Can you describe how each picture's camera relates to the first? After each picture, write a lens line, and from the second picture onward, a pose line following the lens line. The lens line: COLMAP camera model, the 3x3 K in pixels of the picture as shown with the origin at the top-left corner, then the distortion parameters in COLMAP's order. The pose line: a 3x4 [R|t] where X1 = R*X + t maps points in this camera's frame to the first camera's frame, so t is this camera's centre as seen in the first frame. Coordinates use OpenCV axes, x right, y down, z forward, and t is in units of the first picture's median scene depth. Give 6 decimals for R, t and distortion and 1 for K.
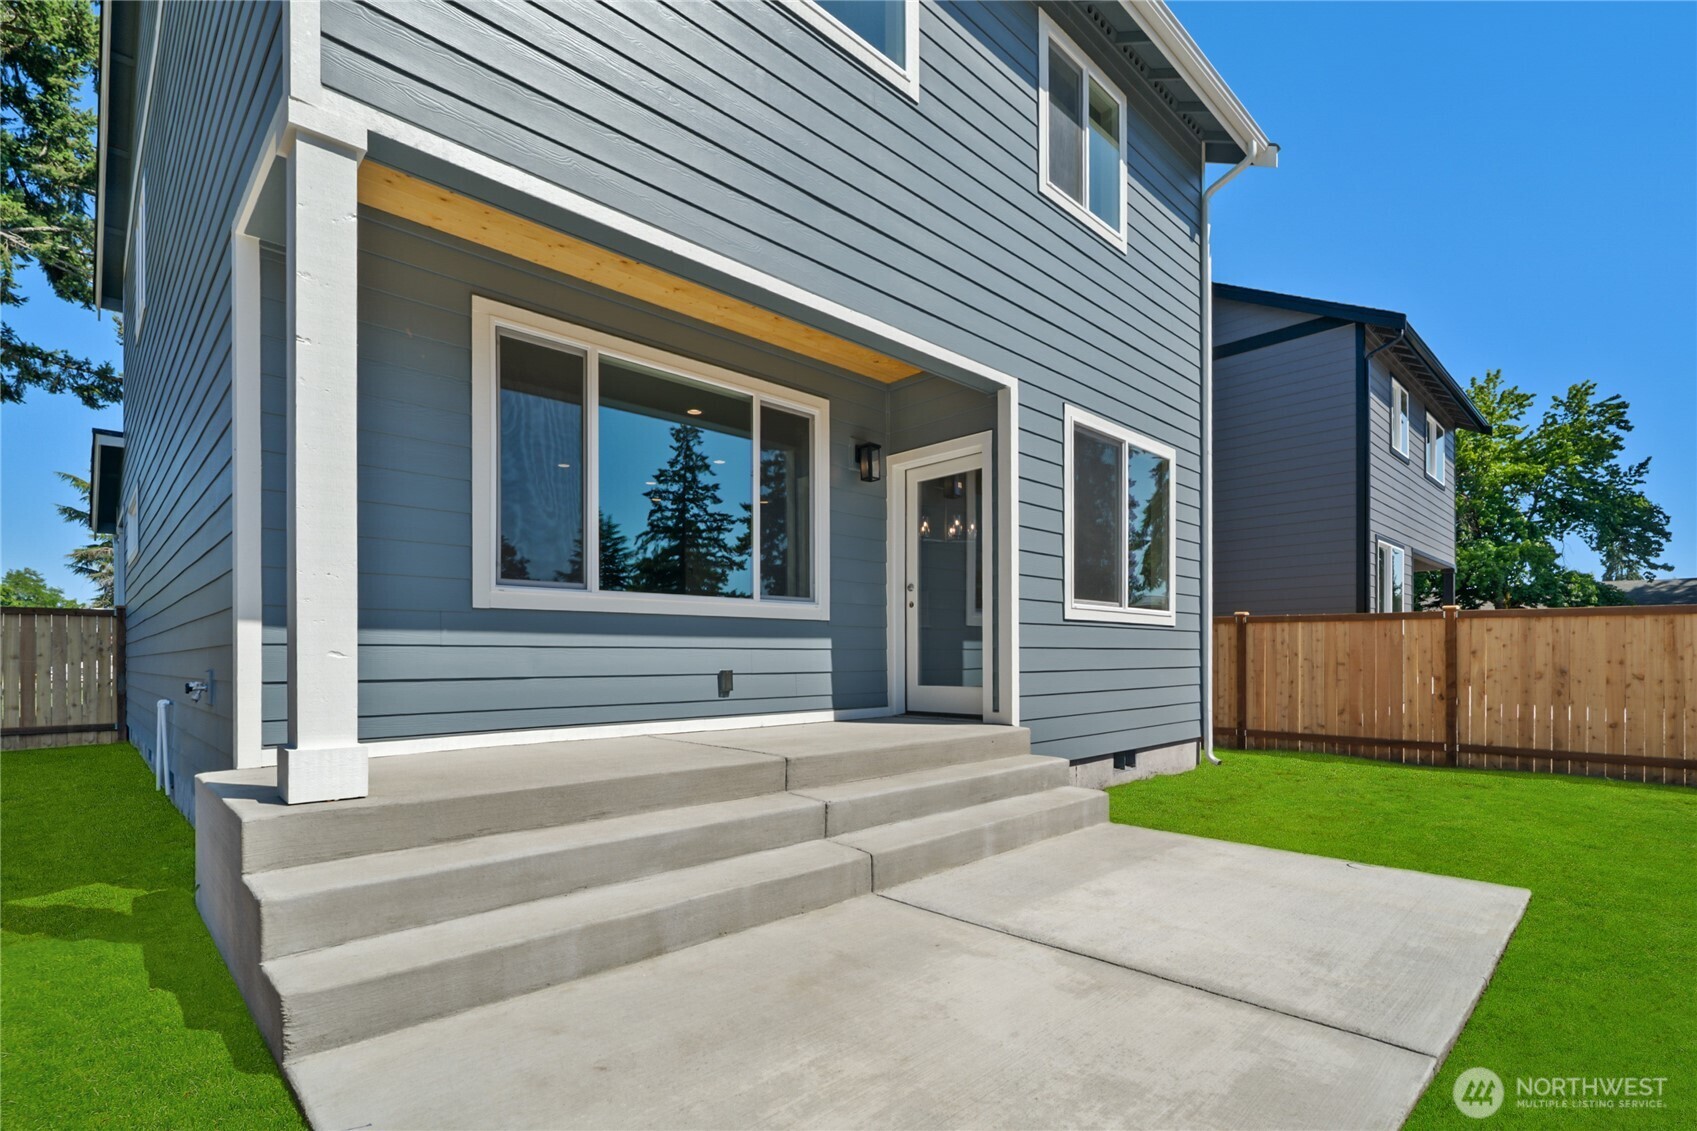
lens RADIAL K [[796.5, 0, 851.4], [0, 796.5, 648.5], [0, 0, 1]] dist [-0.000622, 0.000581]
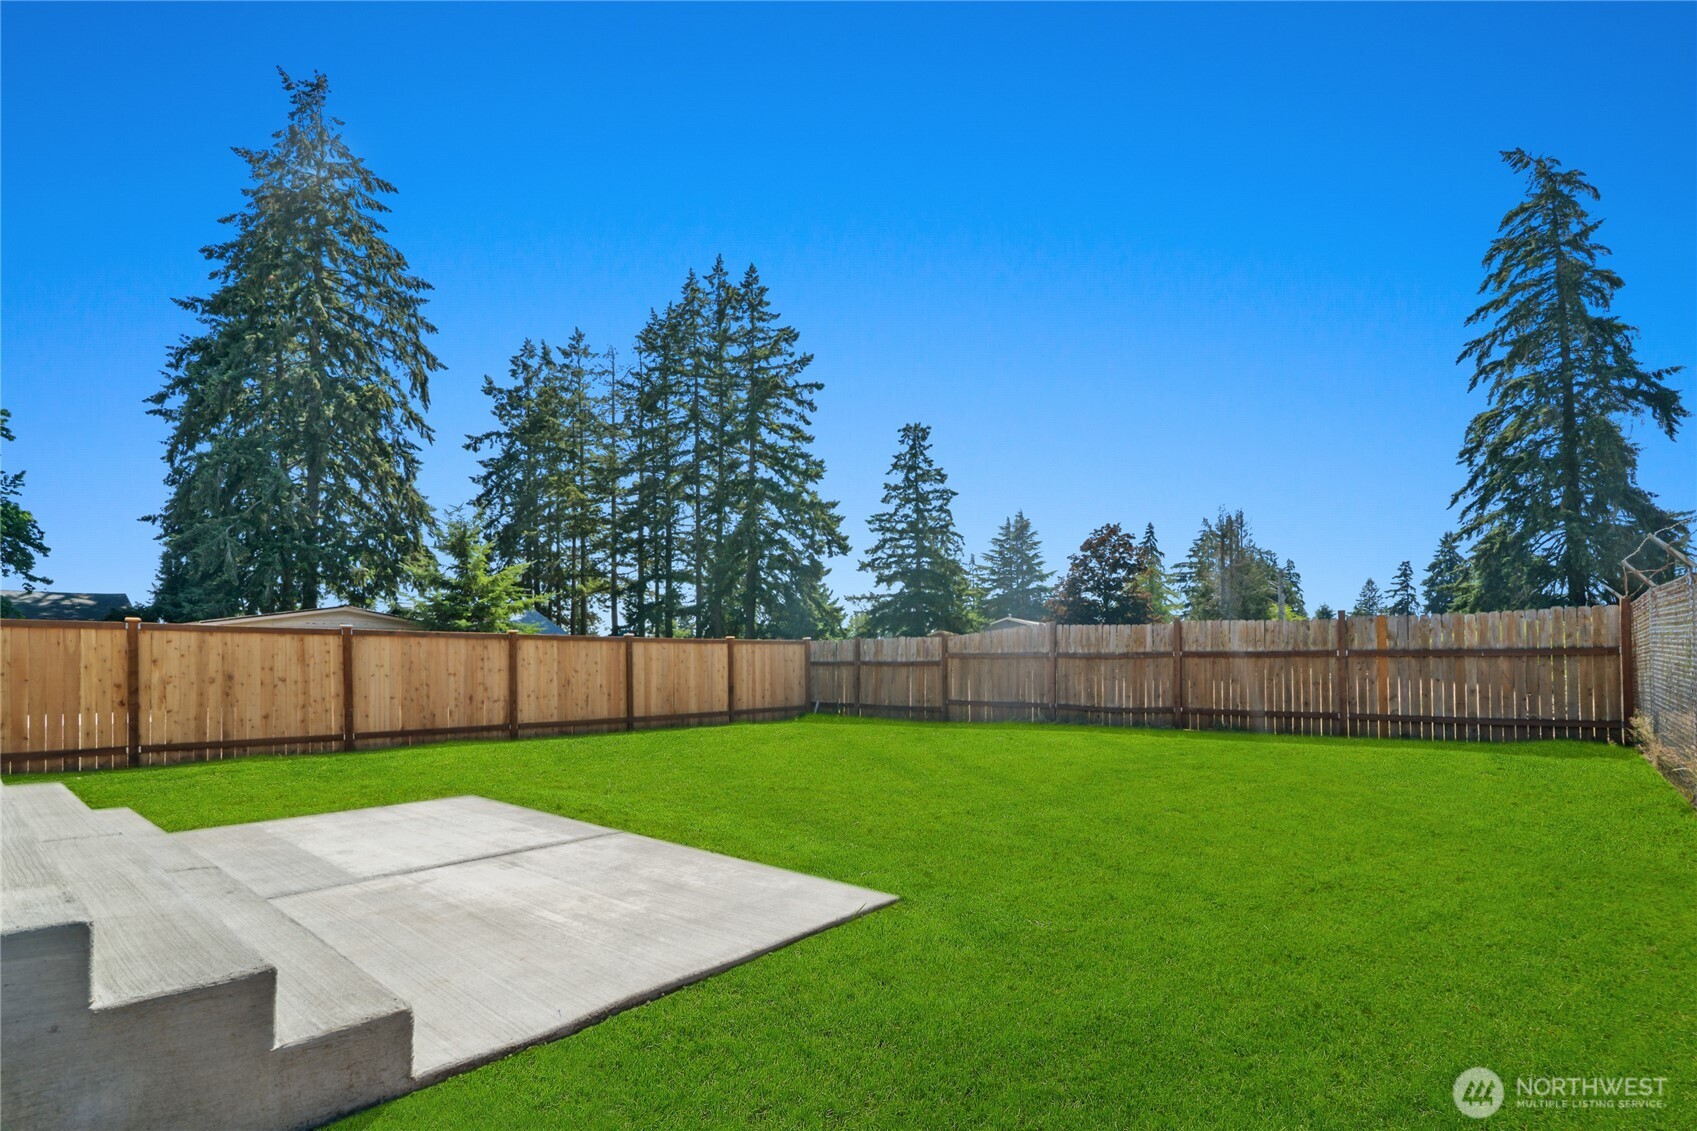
lens RADIAL K [[796.5, 0, 851.4], [0, 796.5, 648.5], [0, 0, 1]] dist [-0.000622, 0.000581]
pose [[-0.082526, 0.017349, 0.996438, -0.405377], [-0.004359, 0.999833, -0.017769, 0.002643], [-0.996579, -0.005809, -0.082436, 0.127374]]
